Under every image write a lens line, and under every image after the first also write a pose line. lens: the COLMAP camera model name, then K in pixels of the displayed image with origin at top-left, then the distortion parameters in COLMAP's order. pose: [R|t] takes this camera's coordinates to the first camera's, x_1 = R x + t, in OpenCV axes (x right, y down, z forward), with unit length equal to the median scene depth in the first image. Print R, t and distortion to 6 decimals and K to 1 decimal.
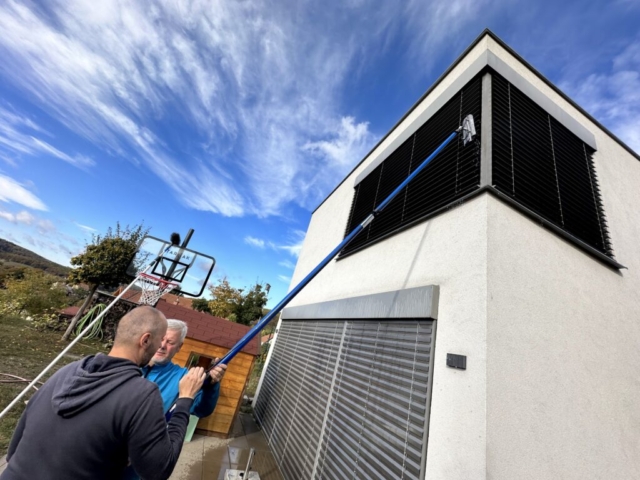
lens RADIAL K [[254.4, 0, 320.0], [0, 254.4, 240.0], [0, 0, 1]] dist [-0.003665, 0.000415]
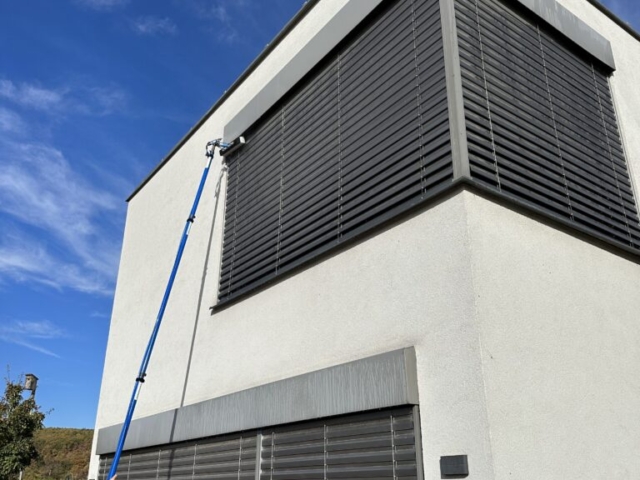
lens RADIAL K [[583.2, 0, 321.9], [0, 583.2, 255.3], [0, 0, 1]] dist [0.148486, -0.191907]
pose [[0.940676, -0.157572, 0.300498, -0.068823], [0.137643, 0.986696, 0.086516, -0.101587], [-0.310132, -0.040022, 0.949851, -0.140458]]
